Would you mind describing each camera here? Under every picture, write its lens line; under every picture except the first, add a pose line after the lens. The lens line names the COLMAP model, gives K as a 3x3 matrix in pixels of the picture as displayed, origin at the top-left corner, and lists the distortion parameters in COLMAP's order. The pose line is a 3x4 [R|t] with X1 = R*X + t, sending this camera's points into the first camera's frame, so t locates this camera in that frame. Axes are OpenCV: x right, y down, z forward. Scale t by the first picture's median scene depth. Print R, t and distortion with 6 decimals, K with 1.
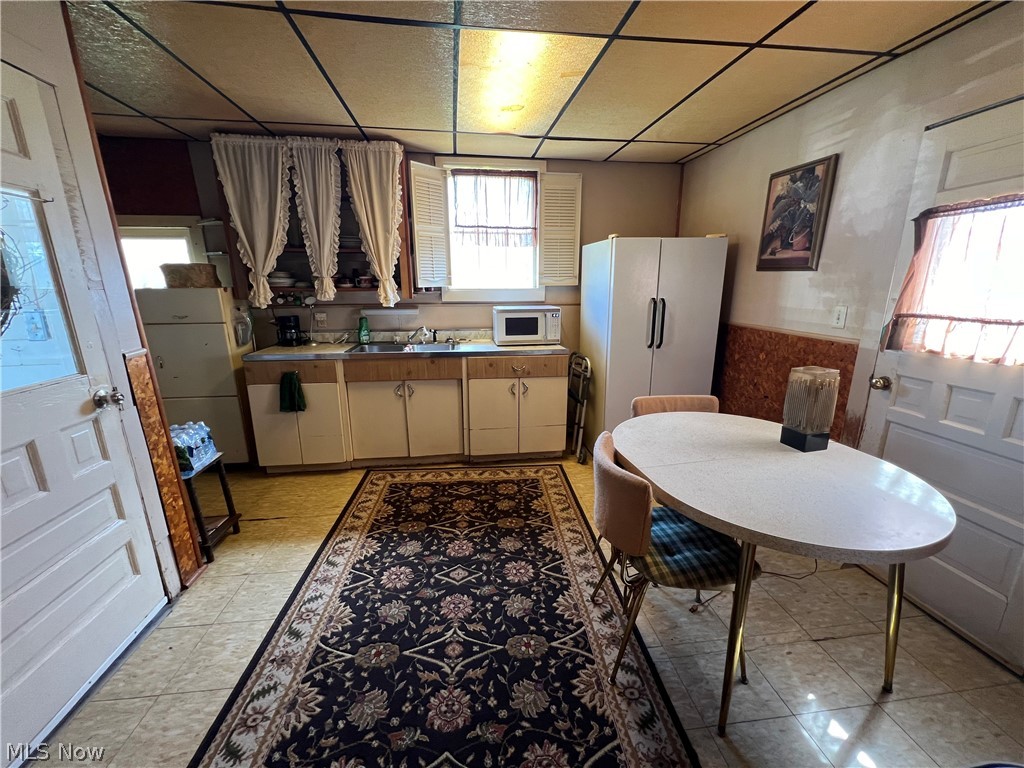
lens RADIAL K [[403.9, 0, 511.9], [0, 403.9, 384.9], [0, 0, 1]] dist [-0.002561, 0.000494]
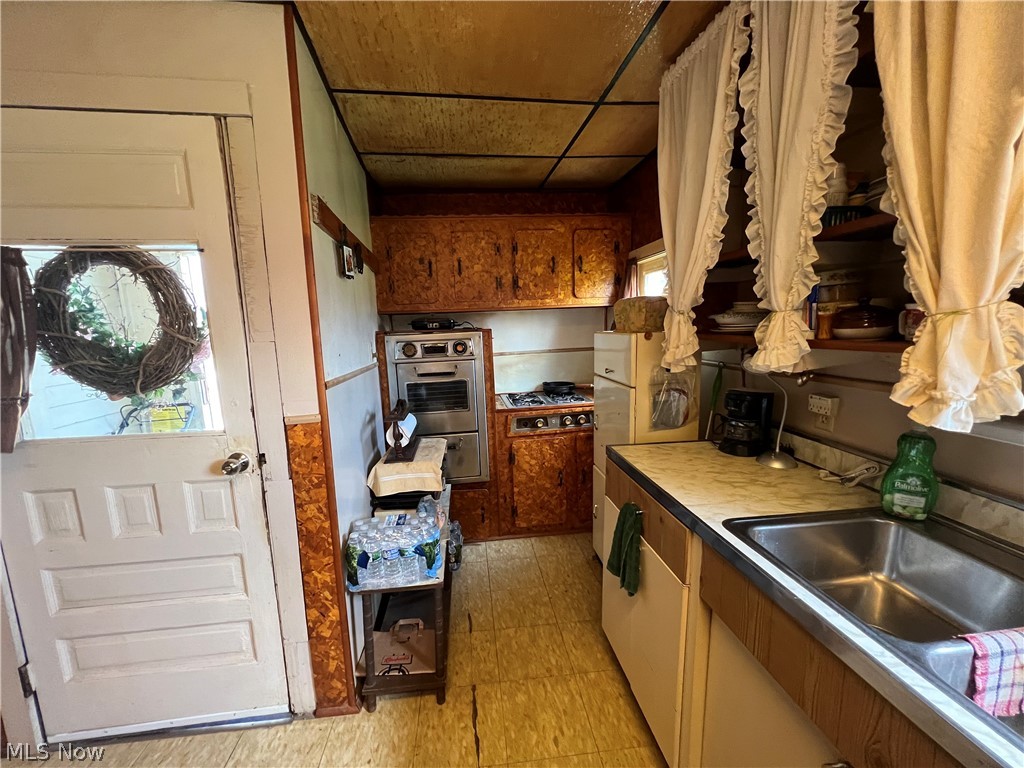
lens RADIAL K [[403.9, 0, 511.7], [0, 403.9, 388.7], [0, 0, 1]] dist [-0.002561, 0.000494]
pose [[-0.000021, 0.155217, -0.987880, -0.122859], [-0.229332, 0.961551, 0.151085, -0.289471], [0.973348, 0.226556, 0.035576, 1.117211]]
